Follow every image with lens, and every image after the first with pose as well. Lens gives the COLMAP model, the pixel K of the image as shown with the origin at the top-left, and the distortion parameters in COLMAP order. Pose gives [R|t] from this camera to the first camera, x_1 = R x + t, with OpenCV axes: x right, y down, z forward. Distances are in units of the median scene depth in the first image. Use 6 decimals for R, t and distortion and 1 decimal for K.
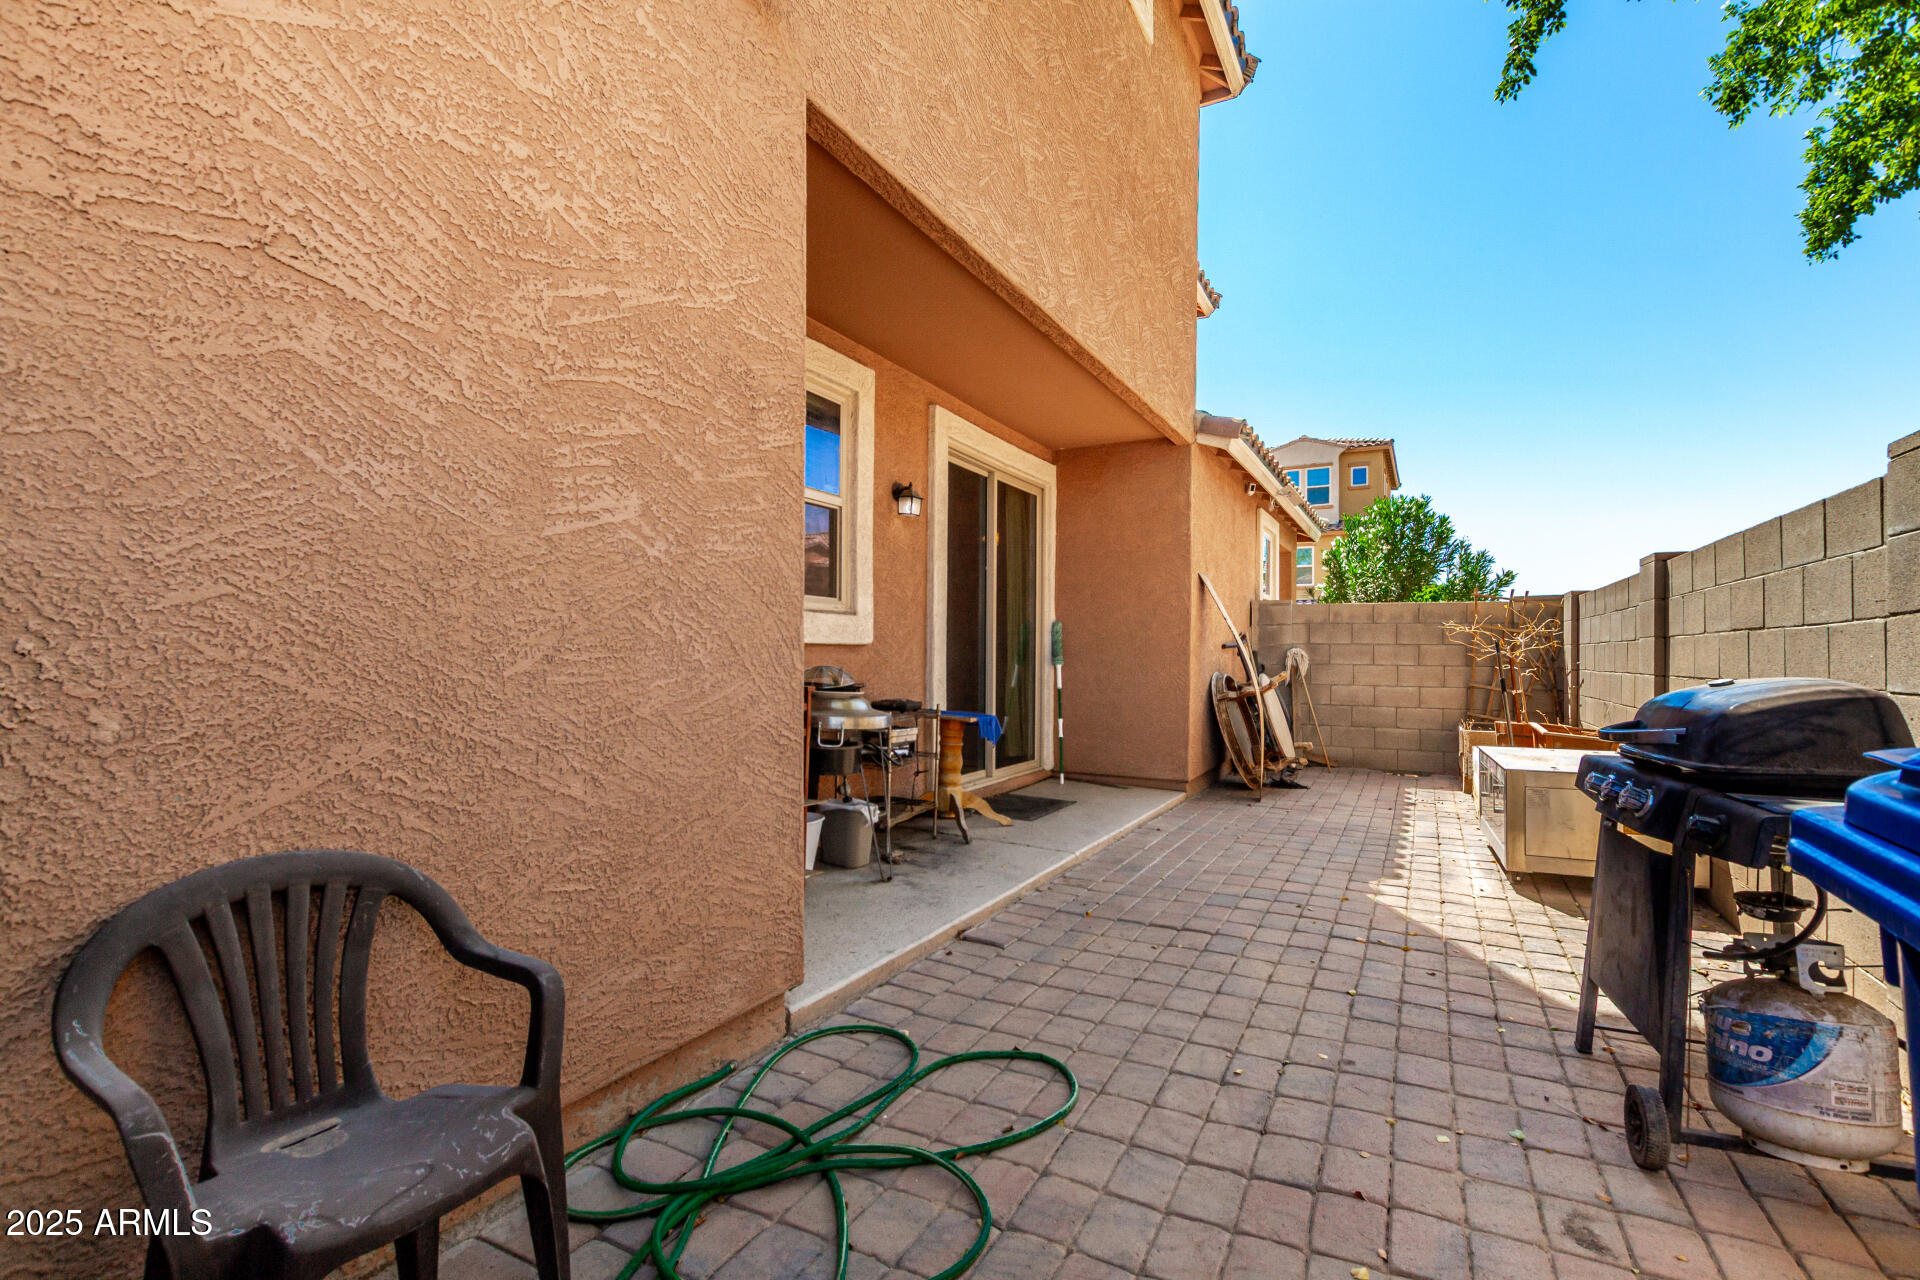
lens RADIAL K [[888.2, 0, 955.5], [0, 888.2, 644.8], [0, 0, 1]] dist [0.014992, -0.000524]
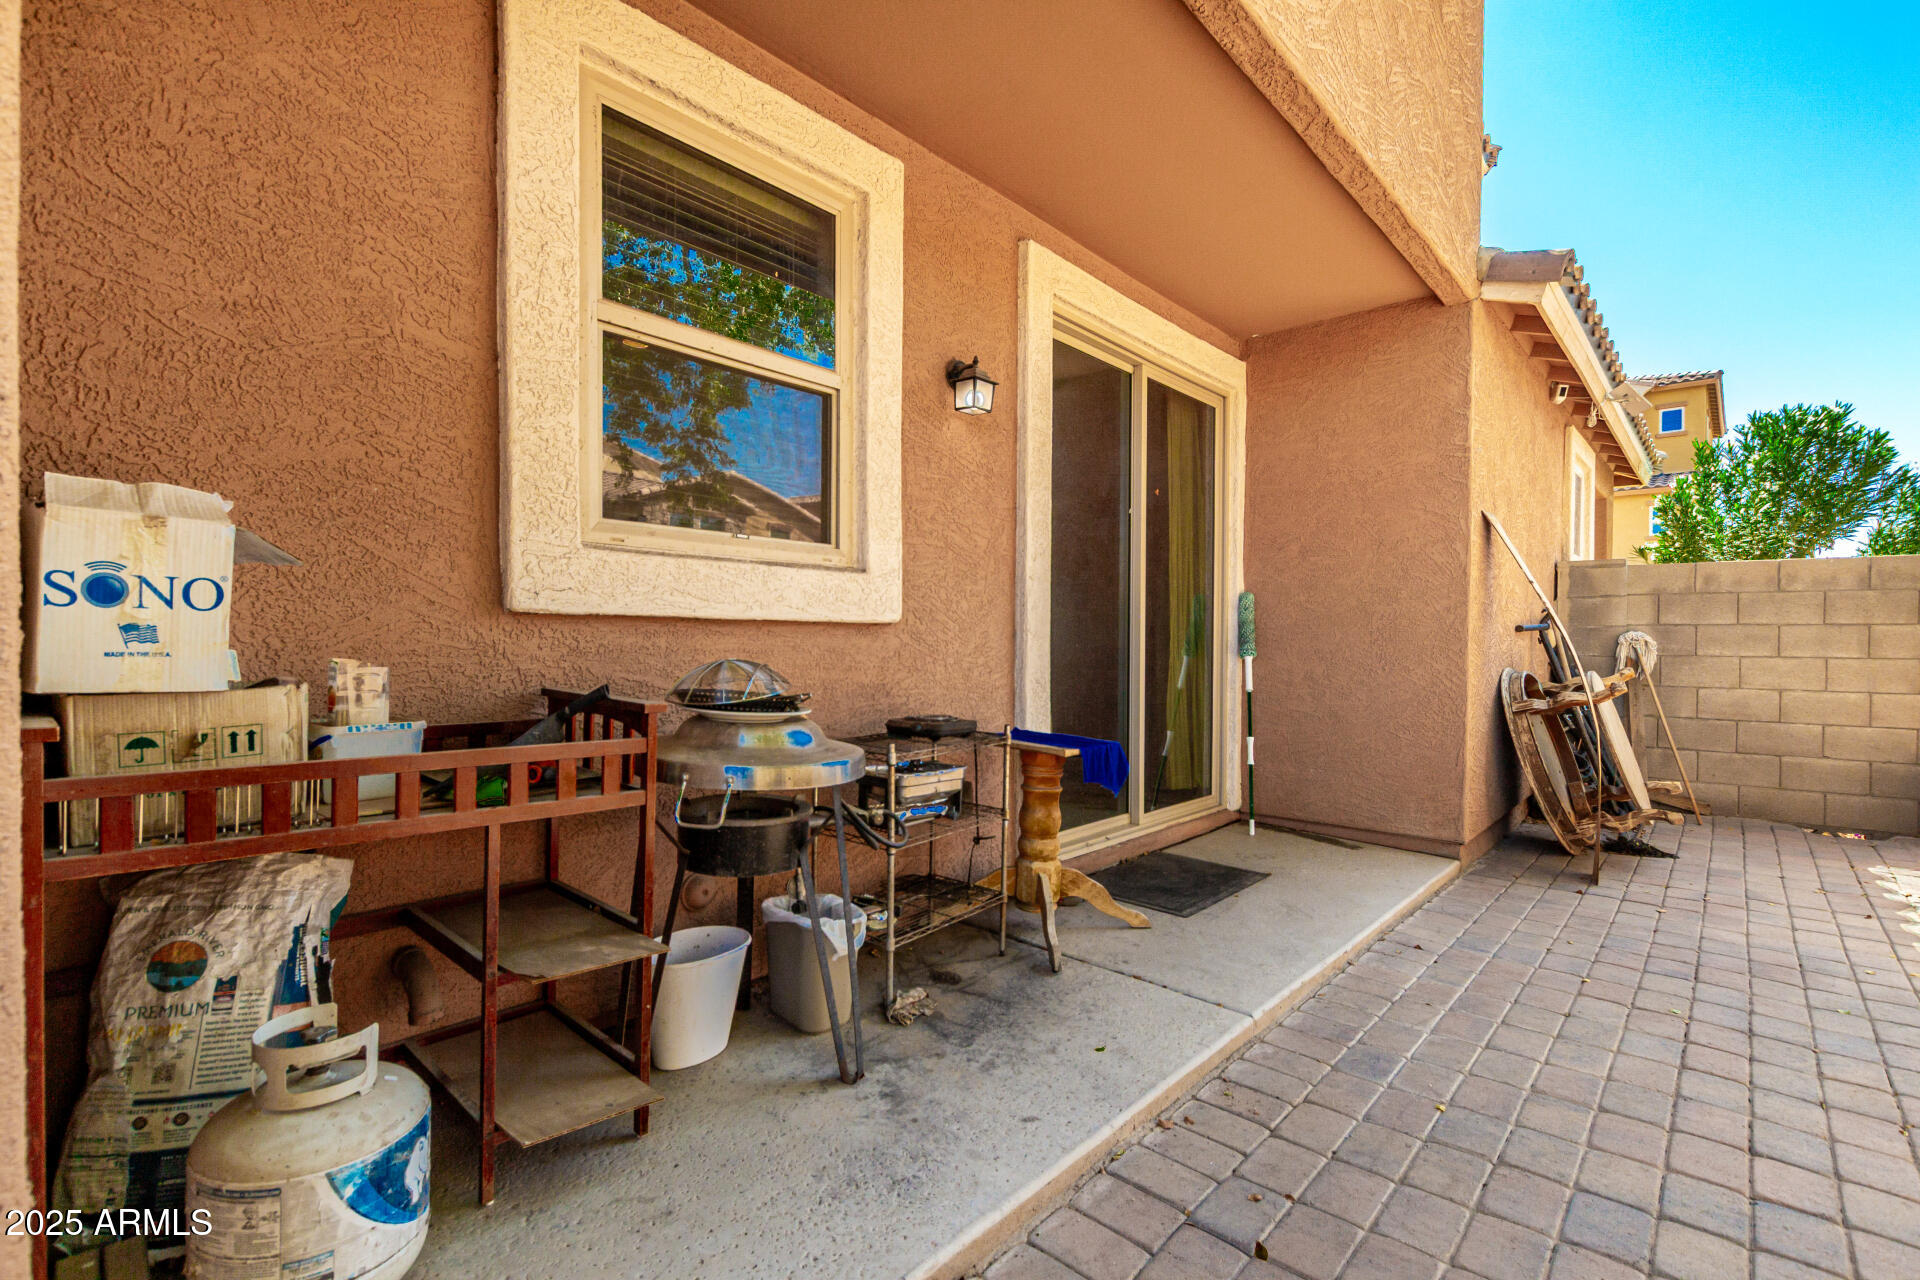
lens RADIAL K [[888.2, 0, 955.5], [0, 888.2, 644.8], [0, 0, 1]] dist [0.014992, -0.000524]
pose [[0.972953, 0.000228, -0.231003, 0.061187], [0.002843, 0.999912, 0.012961, 0.005009], [0.230986, -0.013267, 0.972867, 0.319930]]
